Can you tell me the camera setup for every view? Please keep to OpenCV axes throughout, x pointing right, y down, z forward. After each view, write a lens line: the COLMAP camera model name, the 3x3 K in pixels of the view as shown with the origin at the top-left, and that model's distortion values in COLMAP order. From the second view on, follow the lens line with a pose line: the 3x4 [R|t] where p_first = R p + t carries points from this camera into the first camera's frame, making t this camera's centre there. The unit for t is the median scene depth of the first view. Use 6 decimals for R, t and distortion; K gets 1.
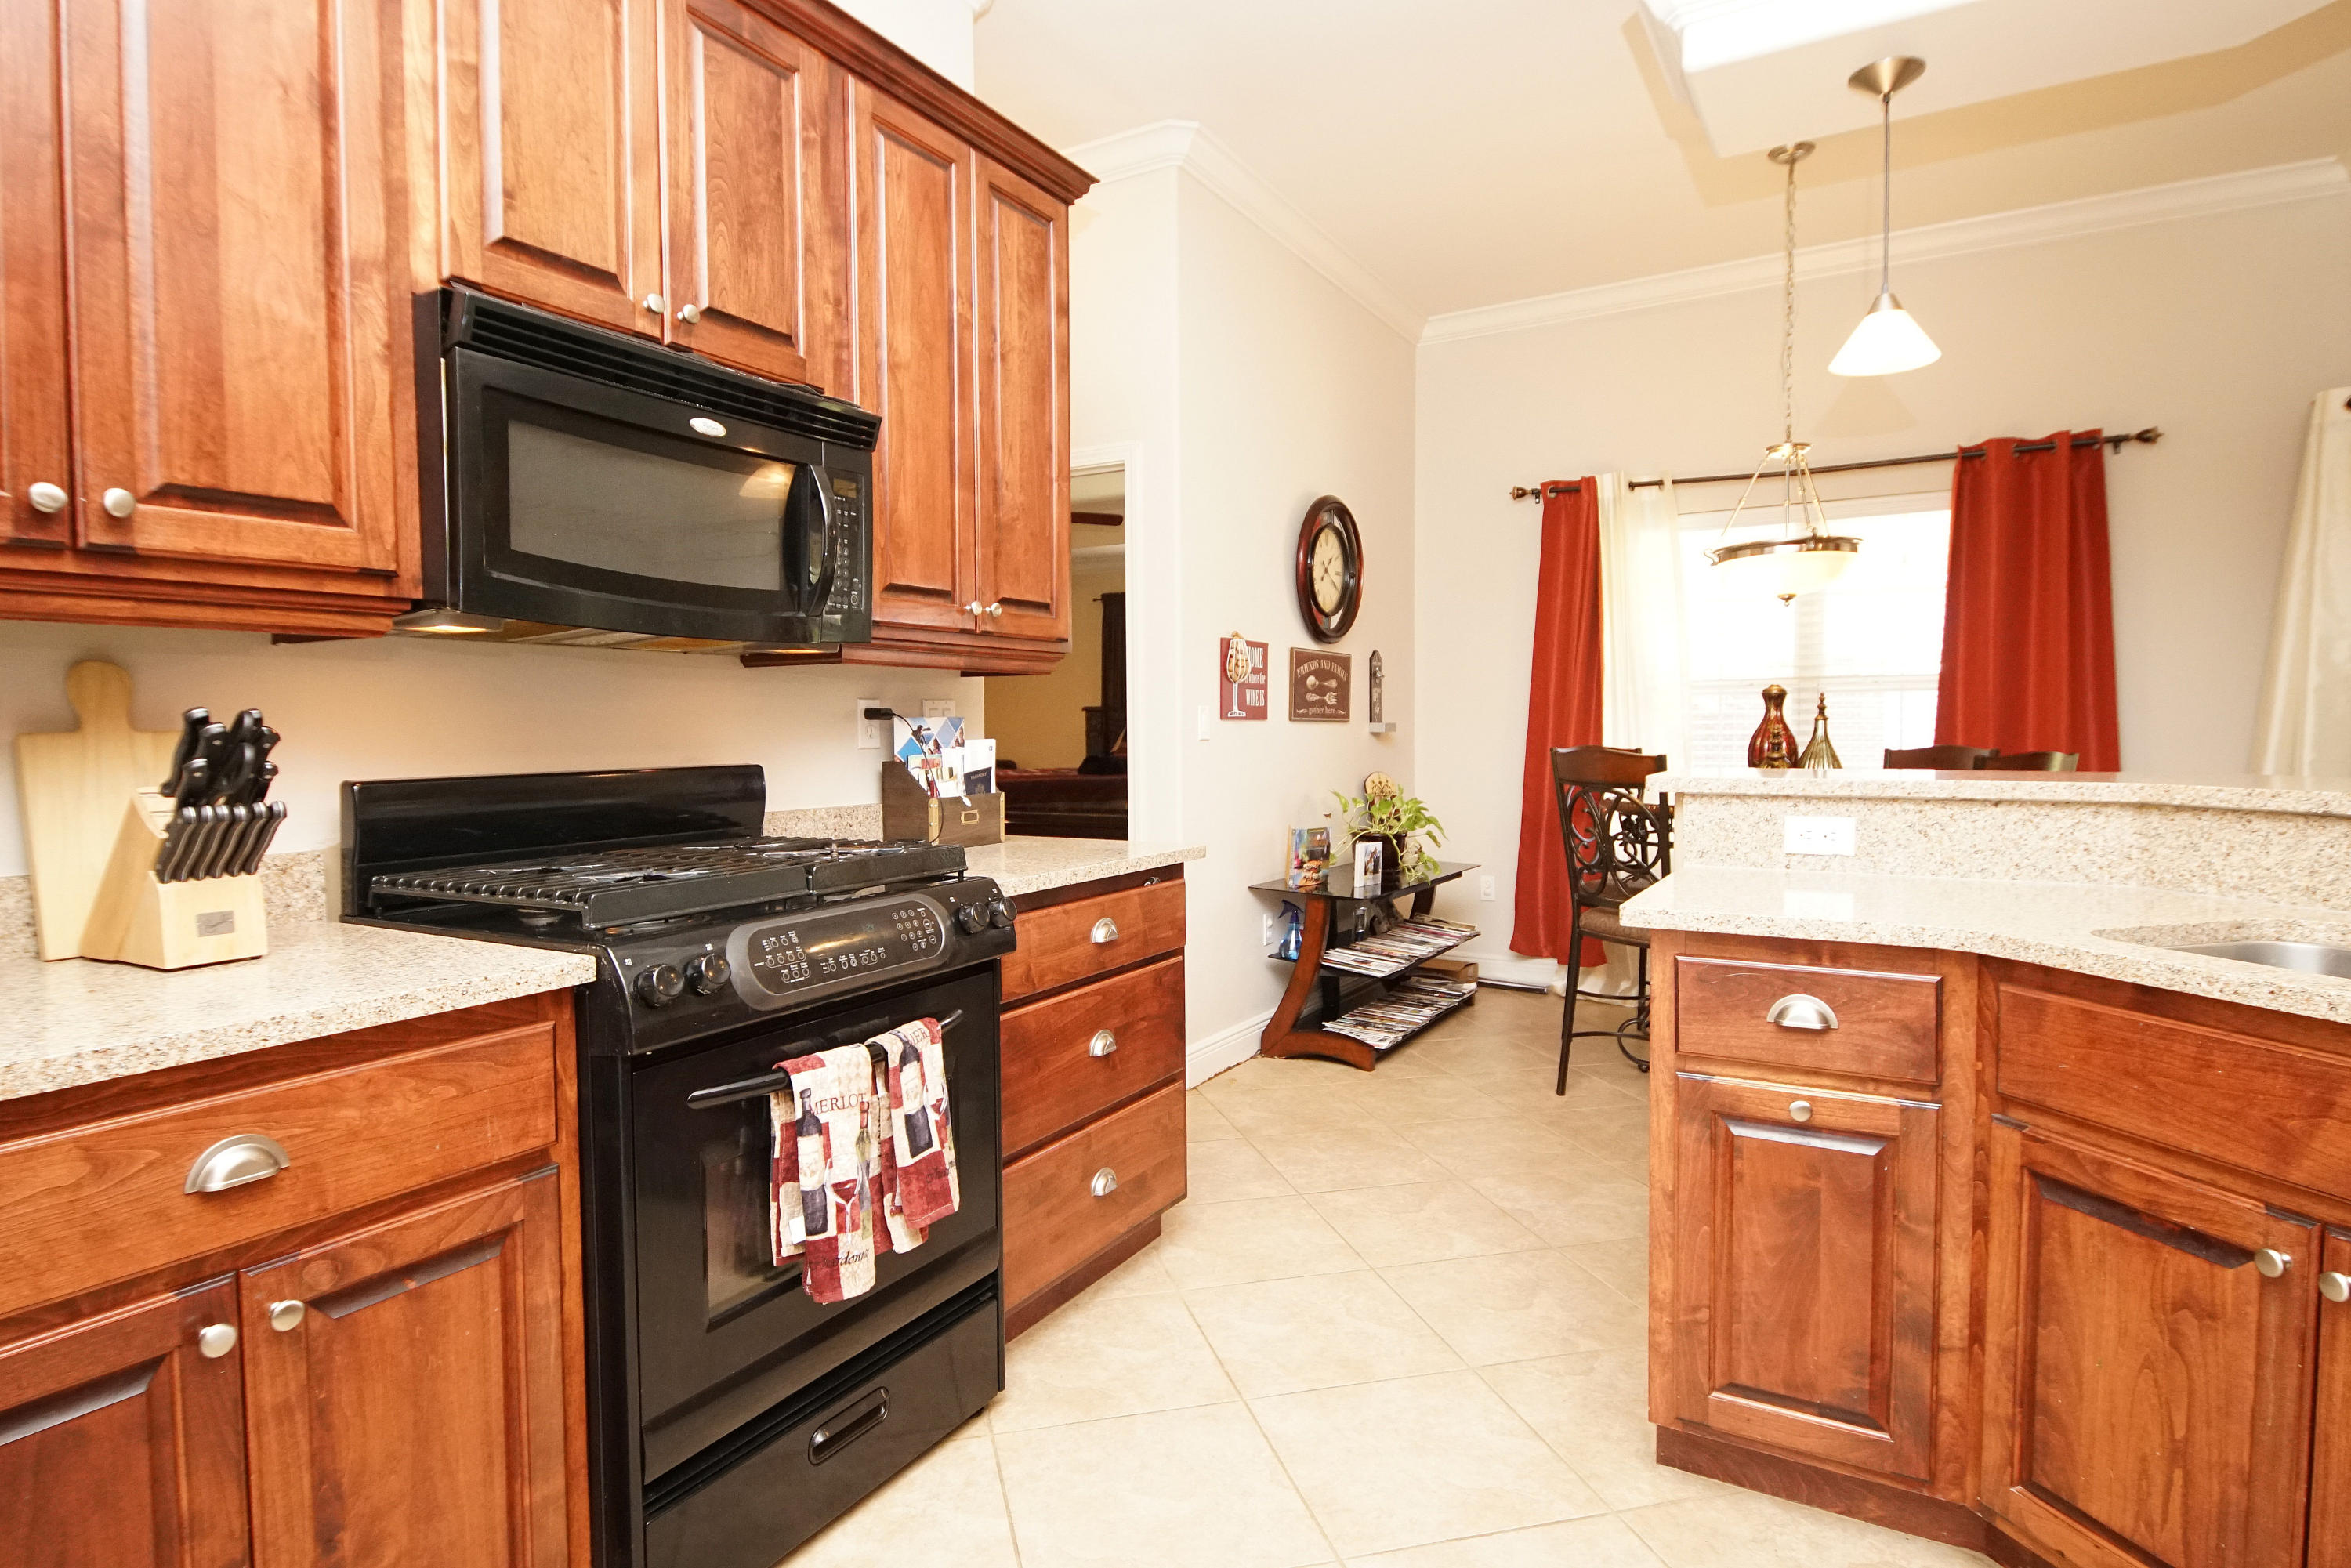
lens RADIAL K [[1275.7, 0, 1147.4], [0, 1275.7, 776.2], [0, 0, 1]] dist [0.032145, -0.021244]
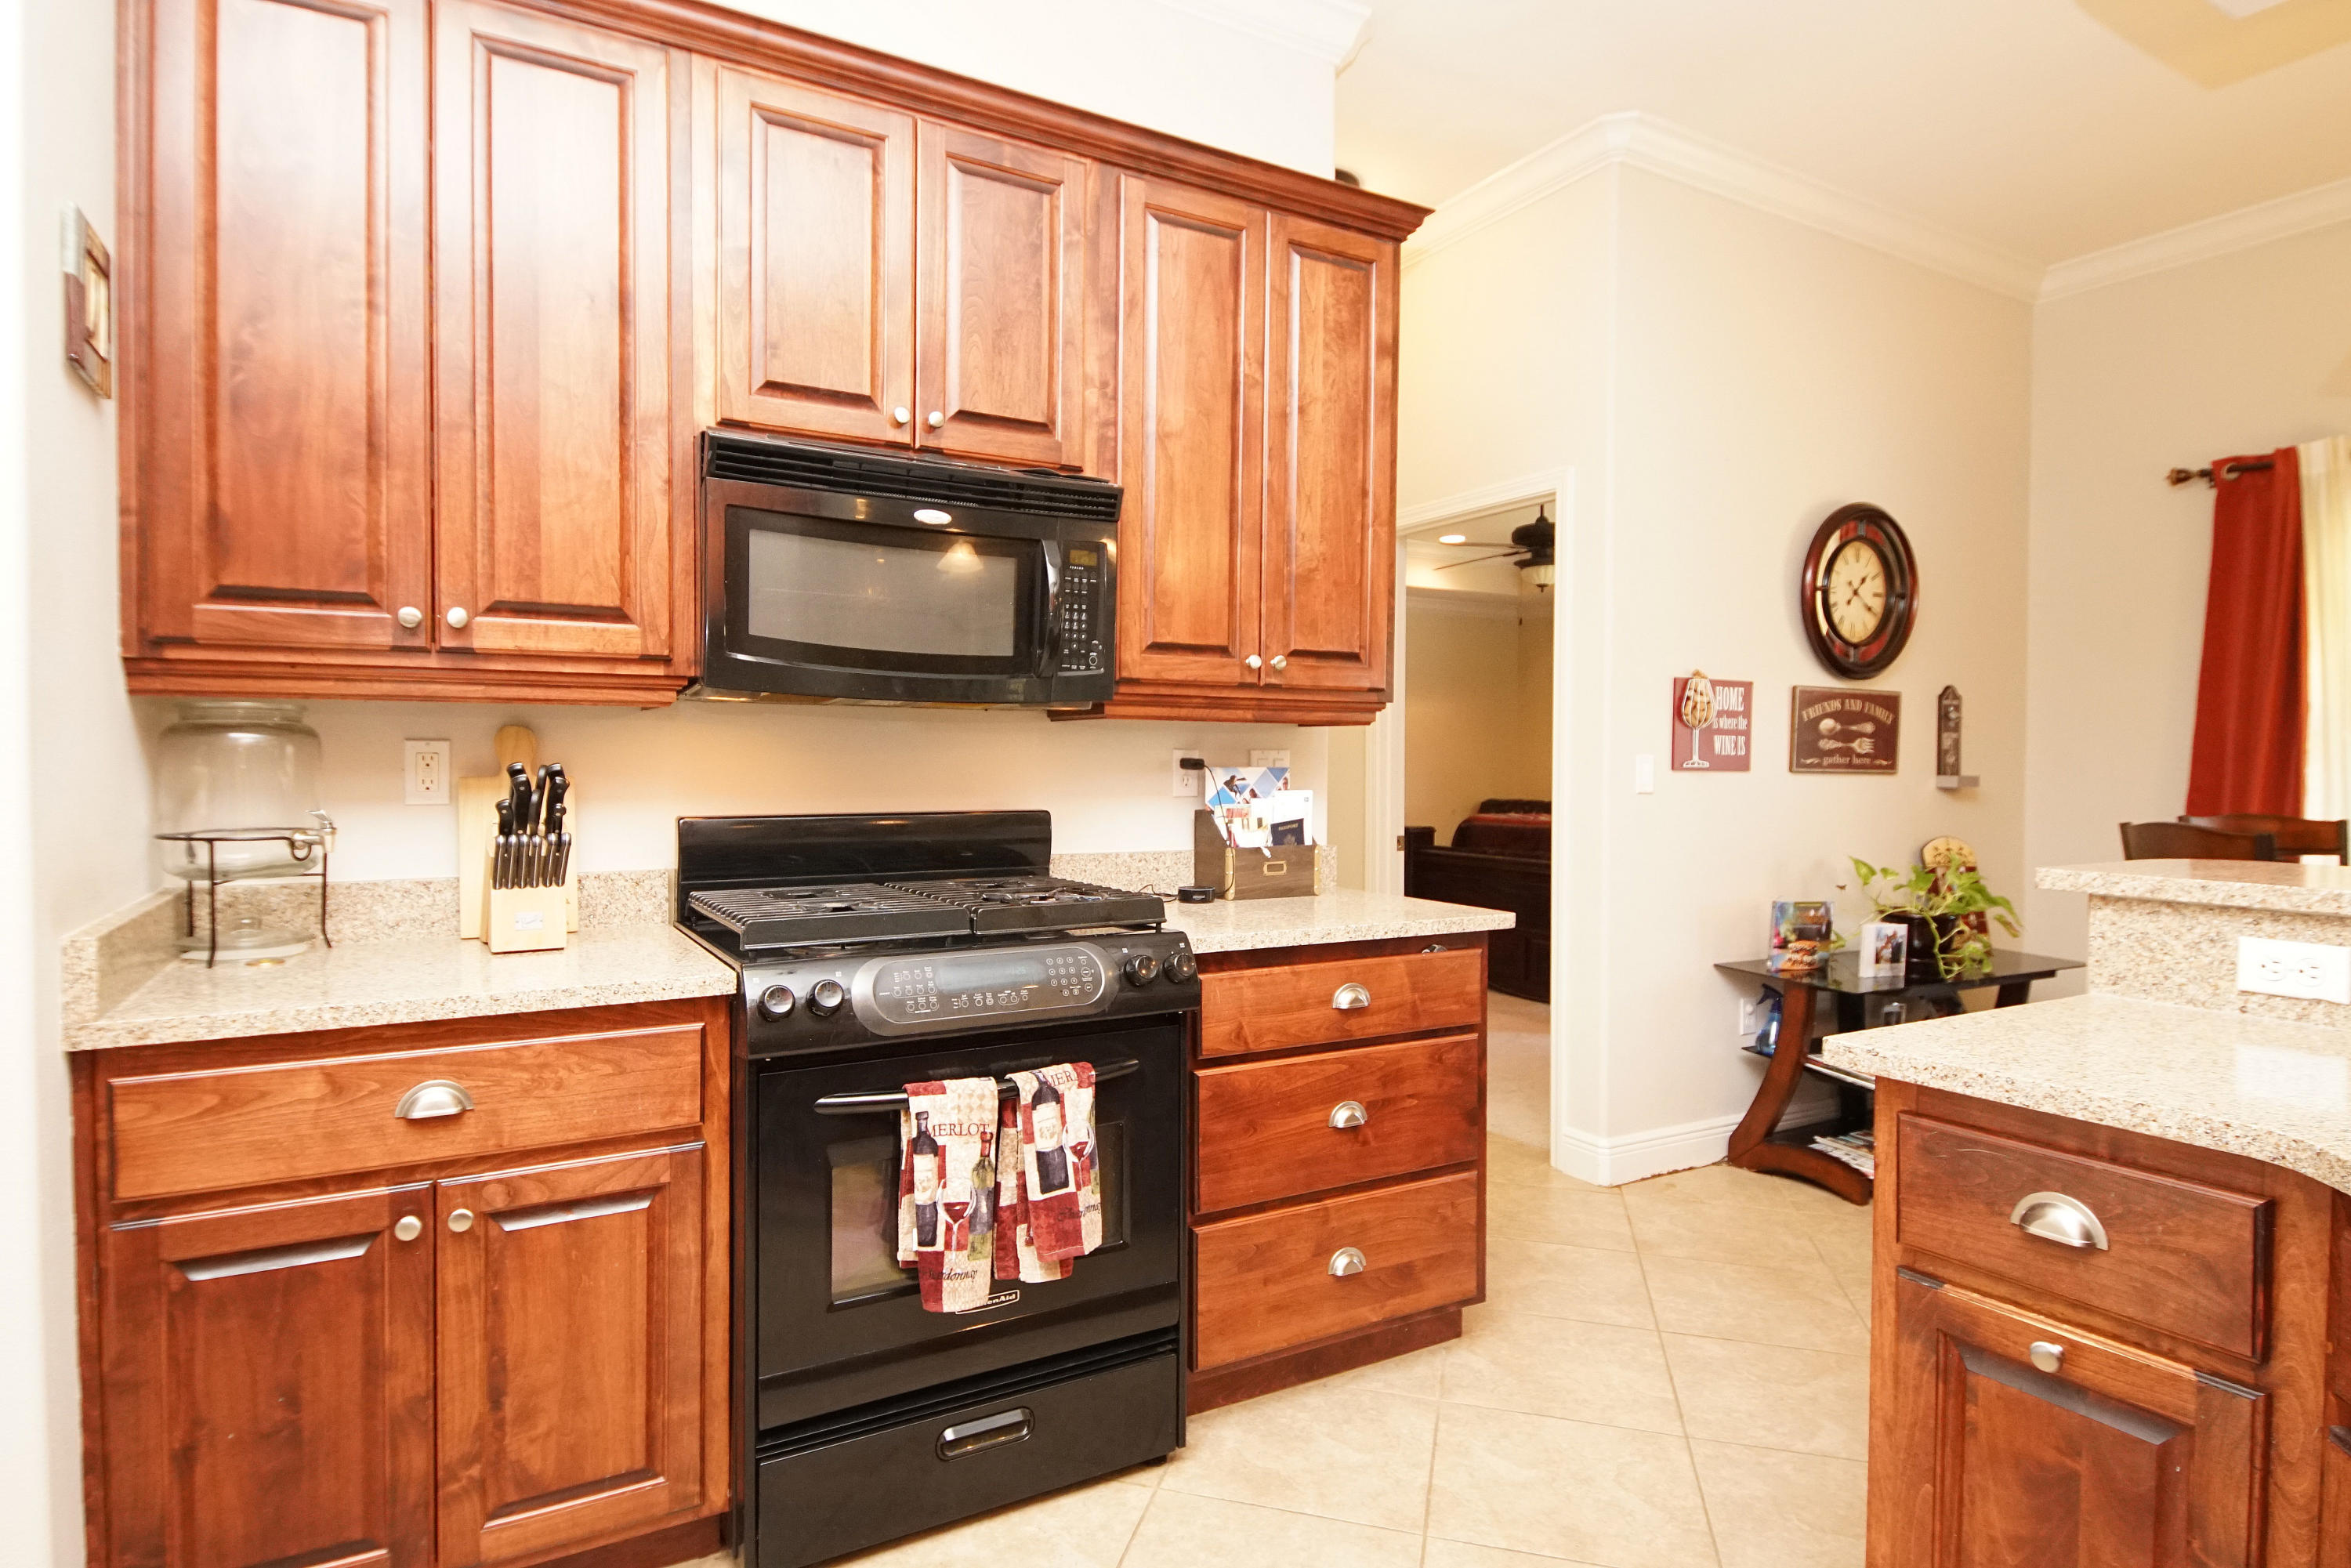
lens RADIAL K [[1275.7, 0, 1138.2], [0, 1275.7, 773.5], [0, 0, 1]] dist [0.032145, -0.021244]
pose [[0.868673, 0.020442, -0.494964, 0.397887], [-0.034204, 0.999239, -0.018760, -0.030005], [0.494204, 0.033226, 0.868711, 0.113775]]
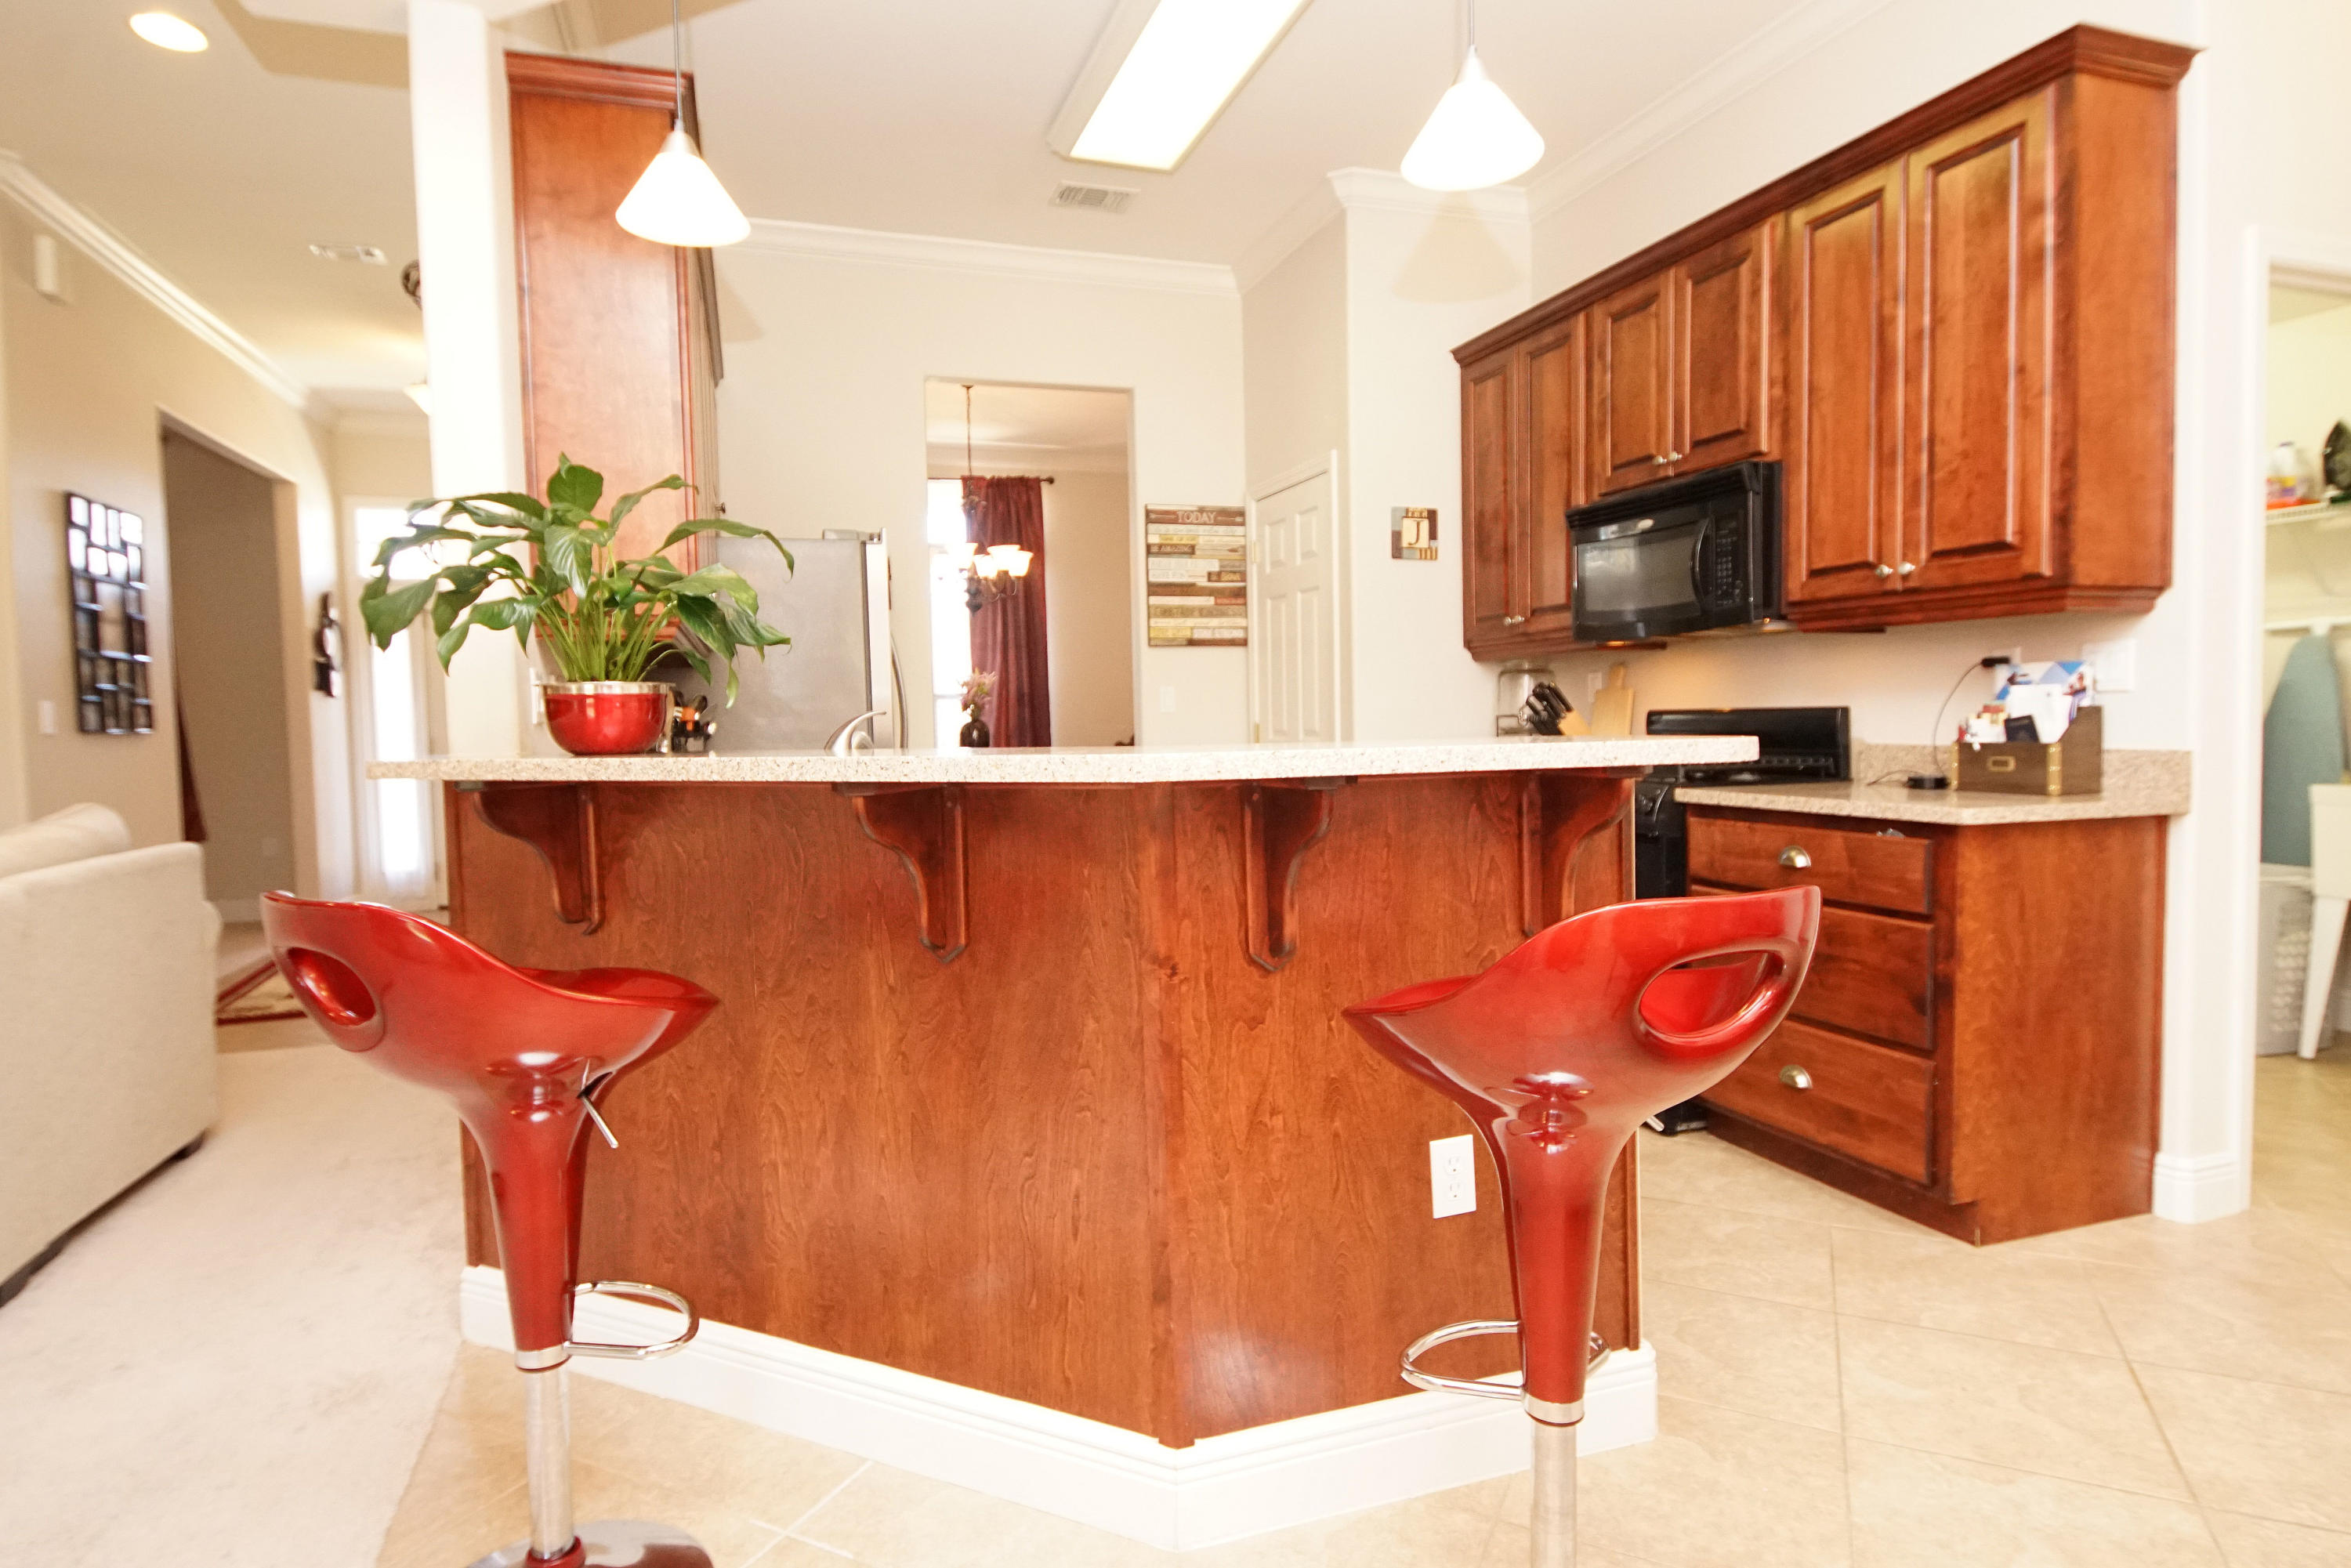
lens RADIAL K [[1275.7, 0, 1182.0], [0, 1275.7, 778.2], [0, 0, 1]] dist [0.032145, -0.021244]
pose [[-0.640309, 0.058316, -0.765901, 1.593305], [-0.006872, 0.996639, 0.081629, -0.052610], [0.768087, 0.057531, -0.637756, 1.748586]]
